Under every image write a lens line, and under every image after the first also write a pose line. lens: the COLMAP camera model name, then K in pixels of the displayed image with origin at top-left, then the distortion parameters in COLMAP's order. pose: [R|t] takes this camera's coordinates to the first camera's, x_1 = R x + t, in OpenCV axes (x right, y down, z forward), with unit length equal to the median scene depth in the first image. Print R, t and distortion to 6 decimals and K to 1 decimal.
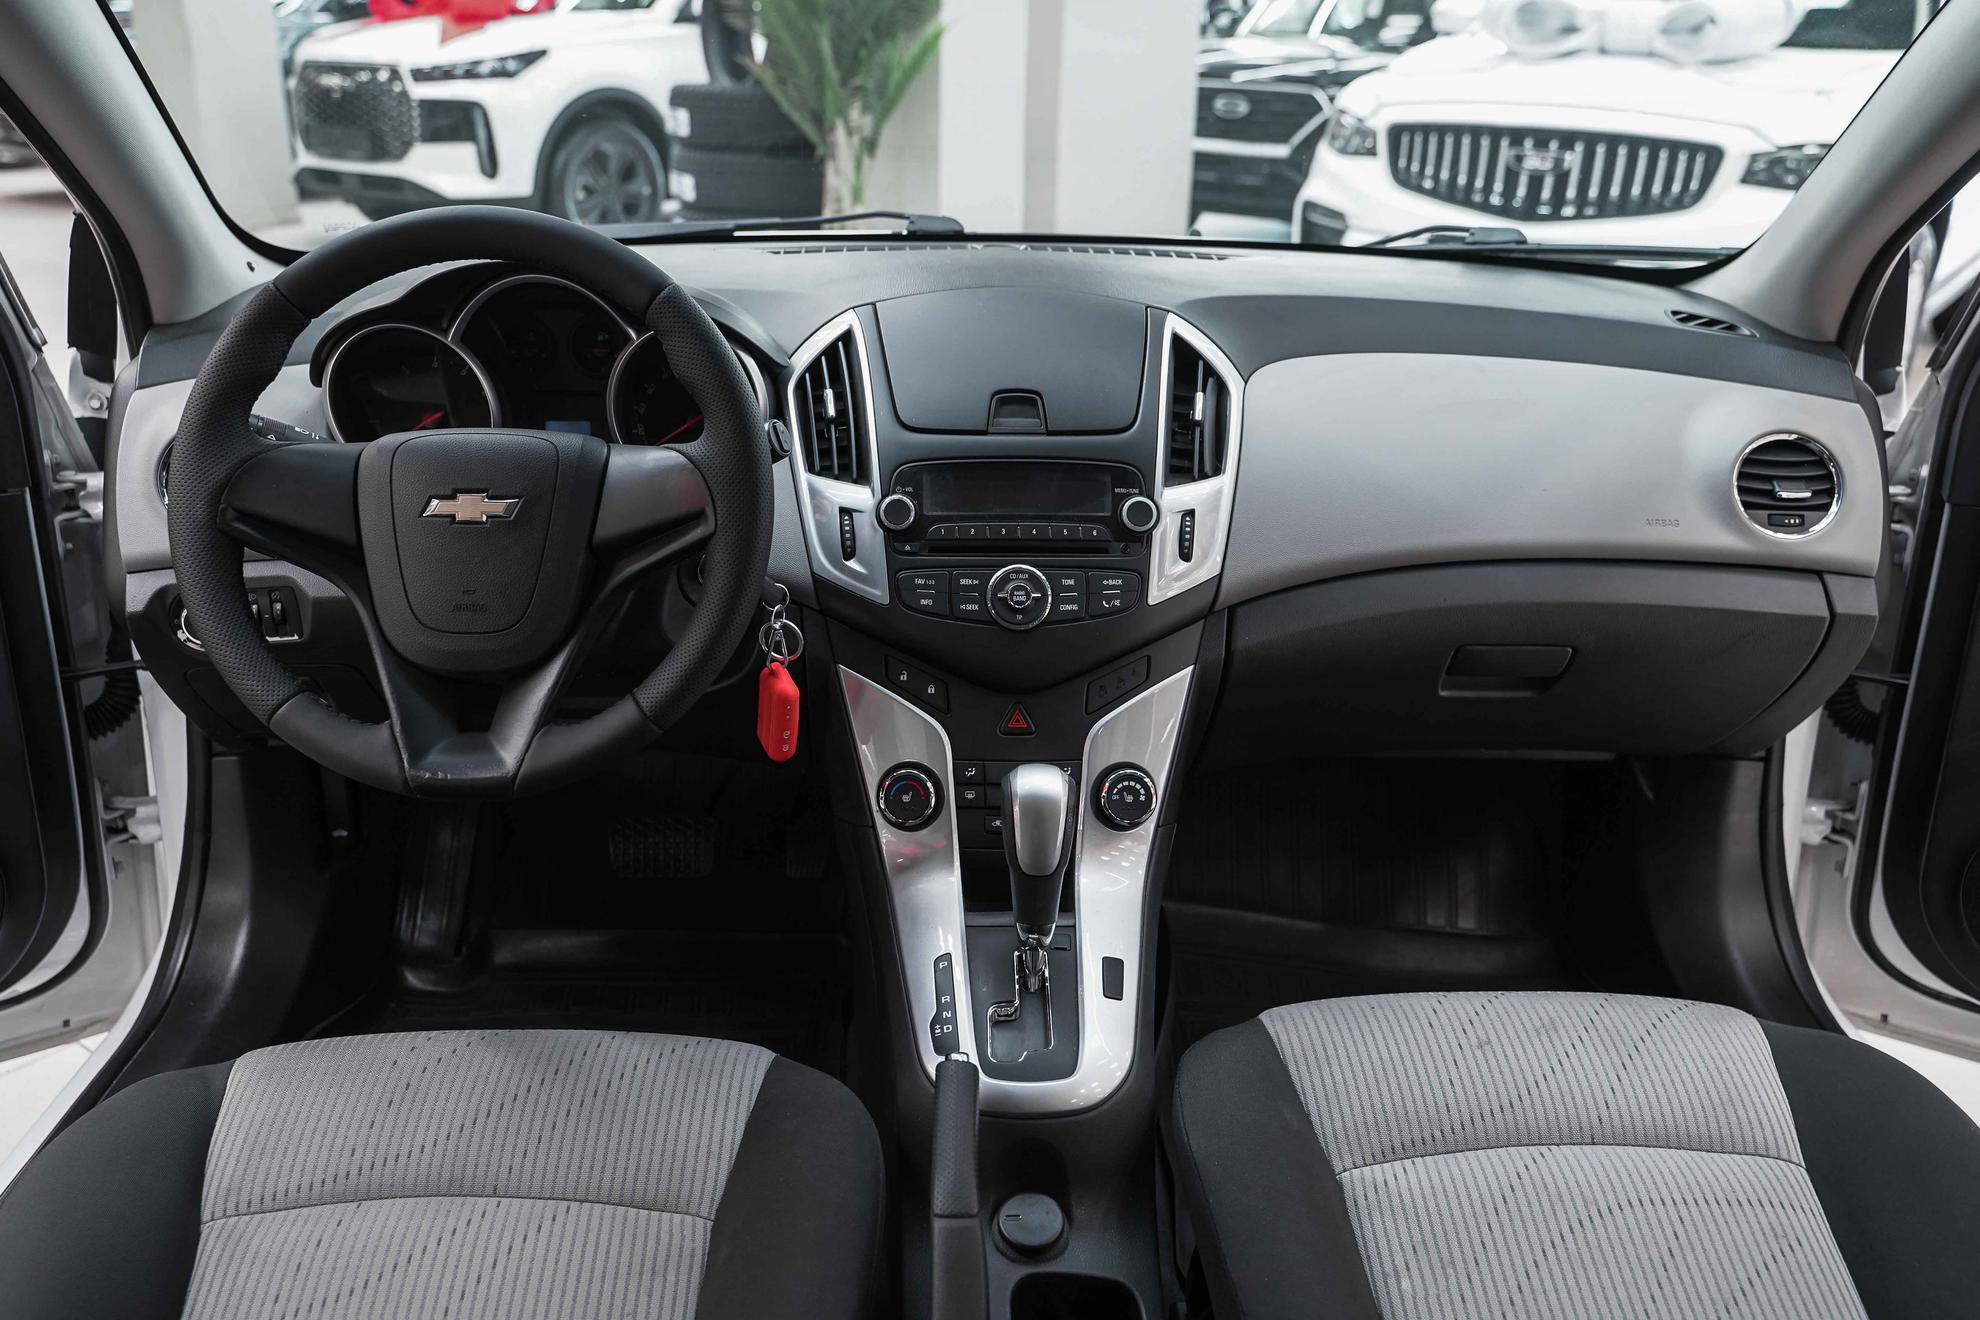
lens RADIAL K [[1634.6, 0, 990.0], [0, 1634.6, 660.0], [0, 0, 1]] dist [-0.016950, -0.007403]
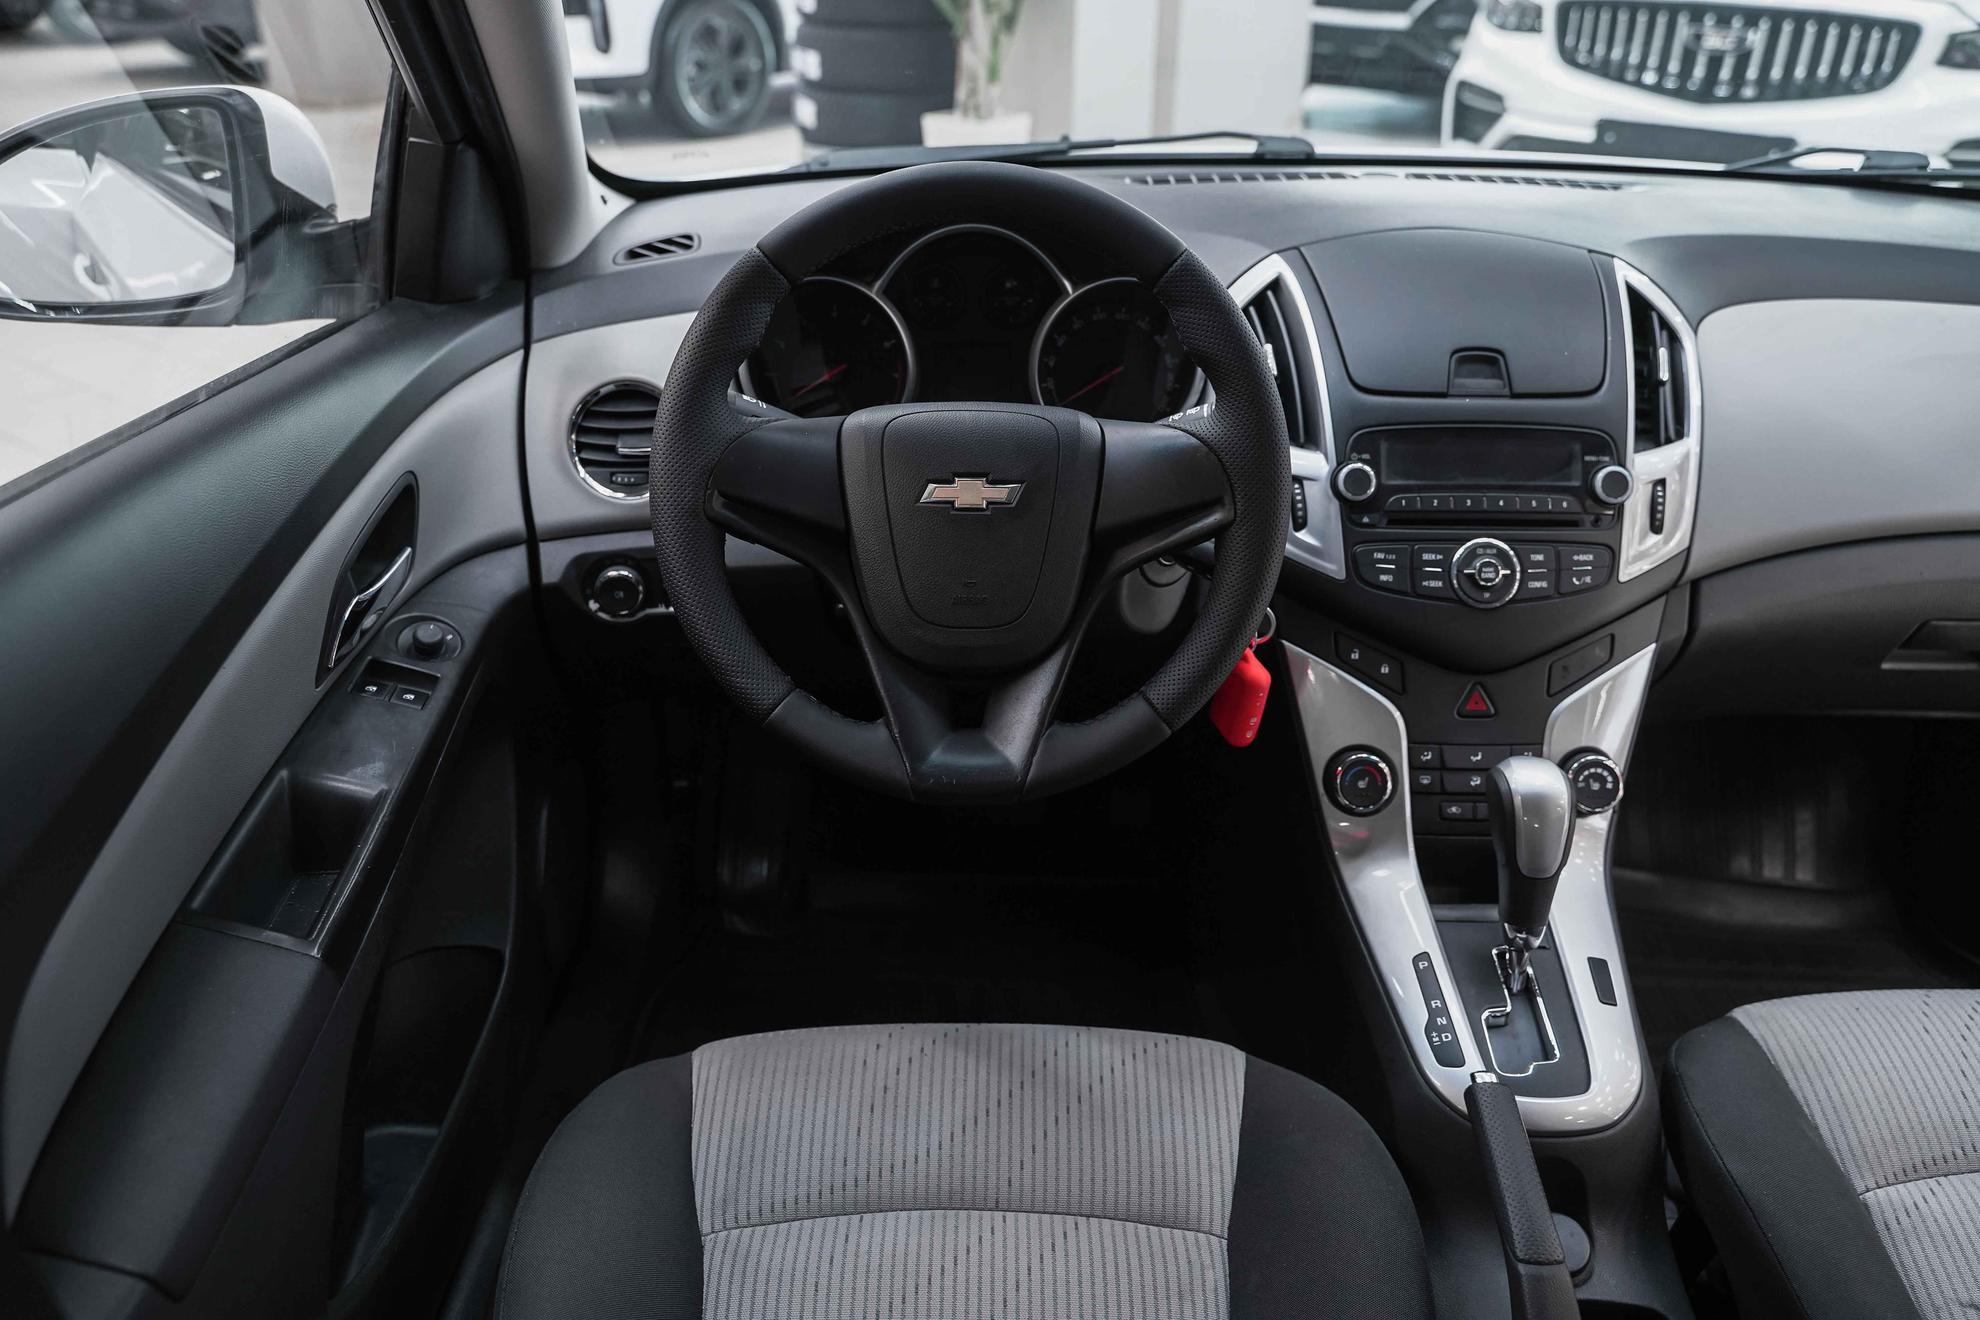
lens RADIAL K [[1596.4, 0, 990.0], [0, 1596.4, 660.0], [0, 0, 1]] dist [-0.015520, 0.004077]
pose [[0.999498, 0.007714, -0.030713, -0.238588], [-0.005114, 0.996466, 0.083838, -0.064173], [0.031251, -0.083639, 0.996006, 0.070732]]
